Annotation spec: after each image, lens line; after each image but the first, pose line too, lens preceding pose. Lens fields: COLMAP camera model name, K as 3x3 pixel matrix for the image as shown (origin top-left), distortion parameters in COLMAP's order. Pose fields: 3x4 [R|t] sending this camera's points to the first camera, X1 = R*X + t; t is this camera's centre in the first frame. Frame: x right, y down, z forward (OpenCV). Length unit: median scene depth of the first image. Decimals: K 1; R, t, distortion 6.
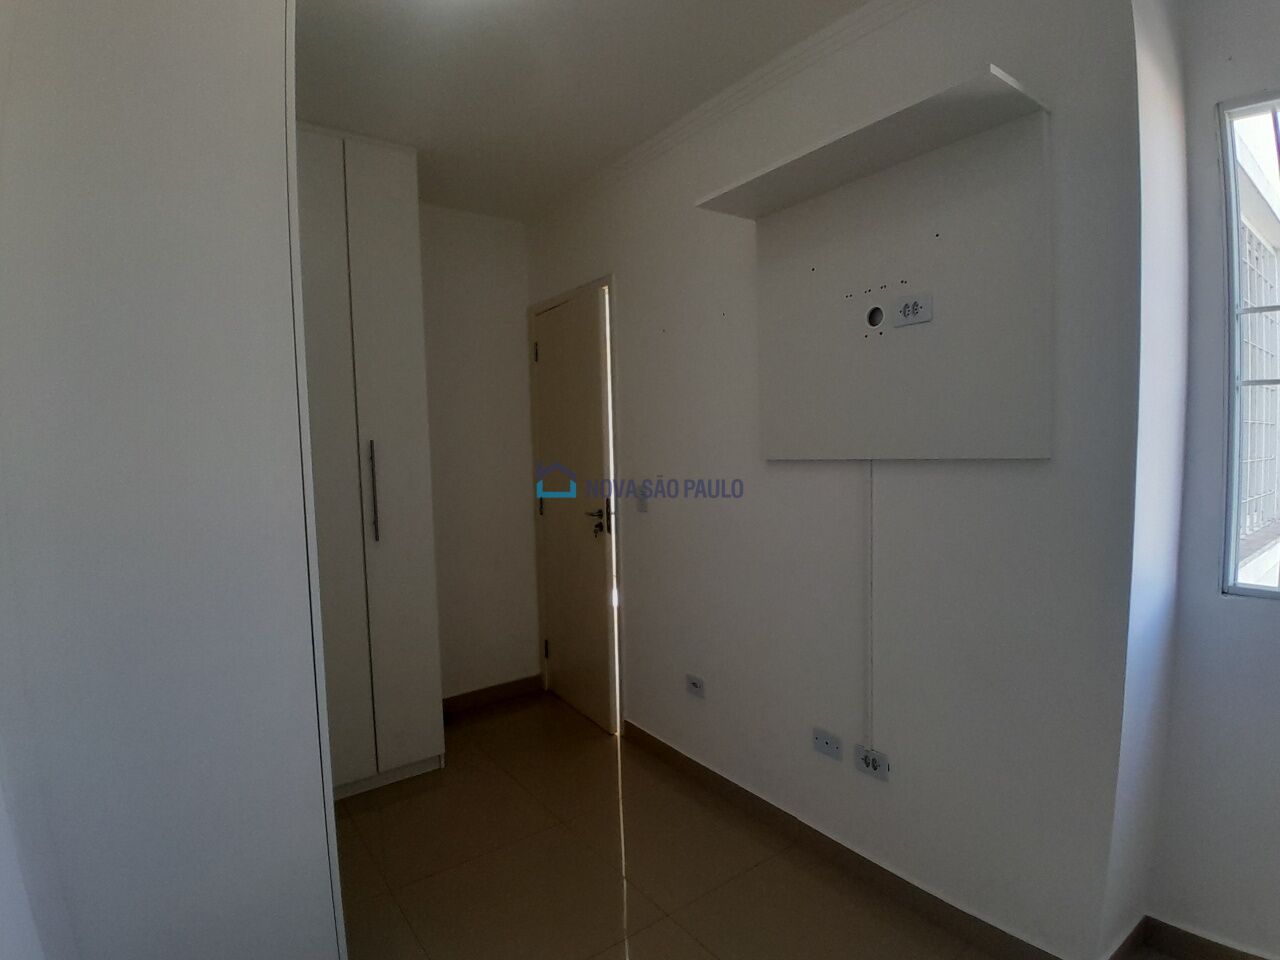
lens RADIAL K [[651.7, 0, 618.7], [0, 651.7, 476.3], [0, 0, 1]] dist [-0.002623, -0.050933]
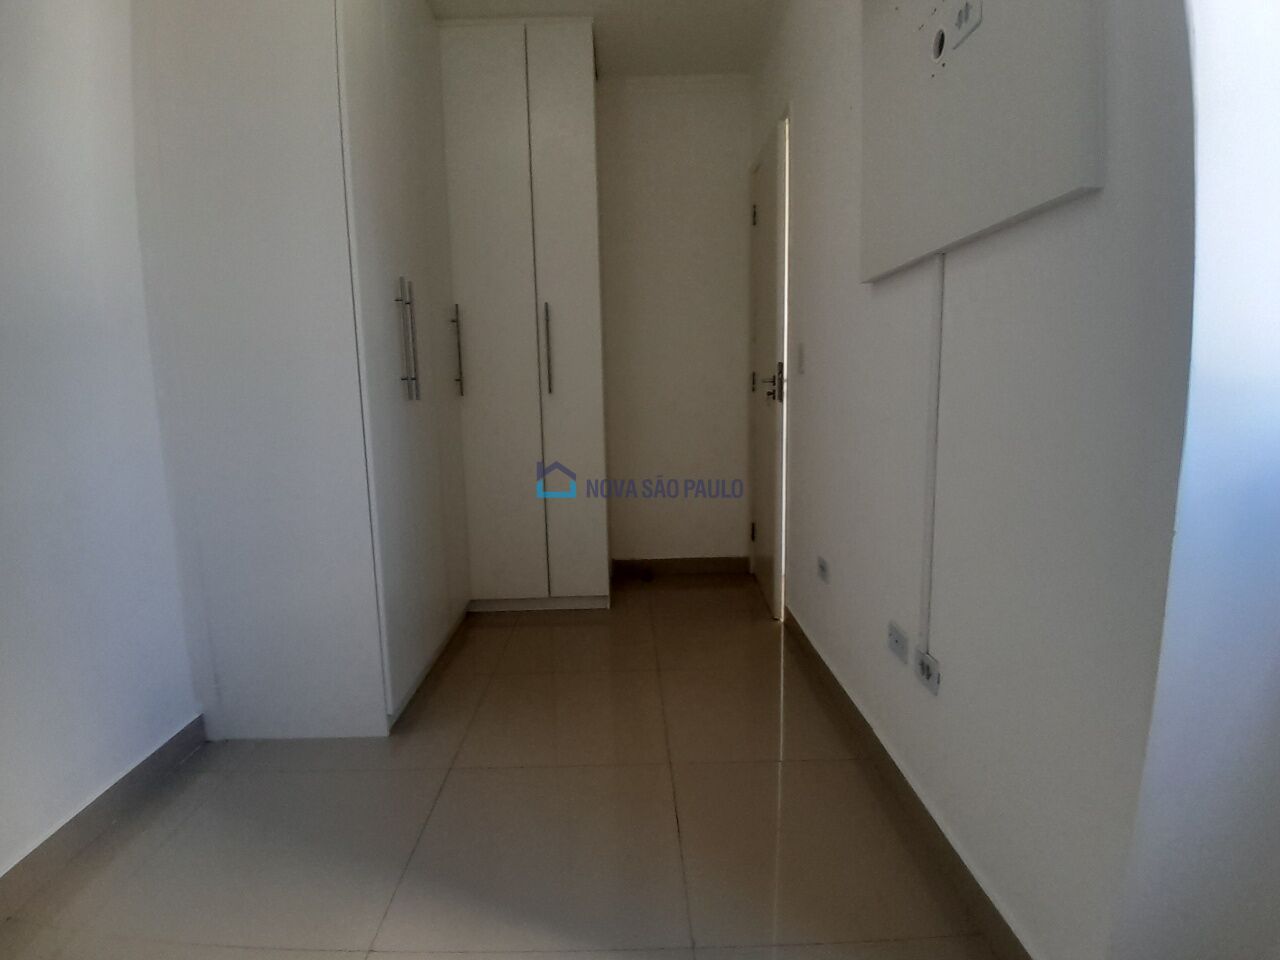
lens RADIAL K [[651.7, 0, 618.7], [0, 651.7, 476.3], [0, 0, 1]] dist [-0.002623, -0.050933]
pose [[0.809695, 0.091020, -0.579750, 0.338101], [-0.028510, 0.992833, 0.116056, 0.091608], [0.586159, -0.077441, 0.806487, 0.127542]]
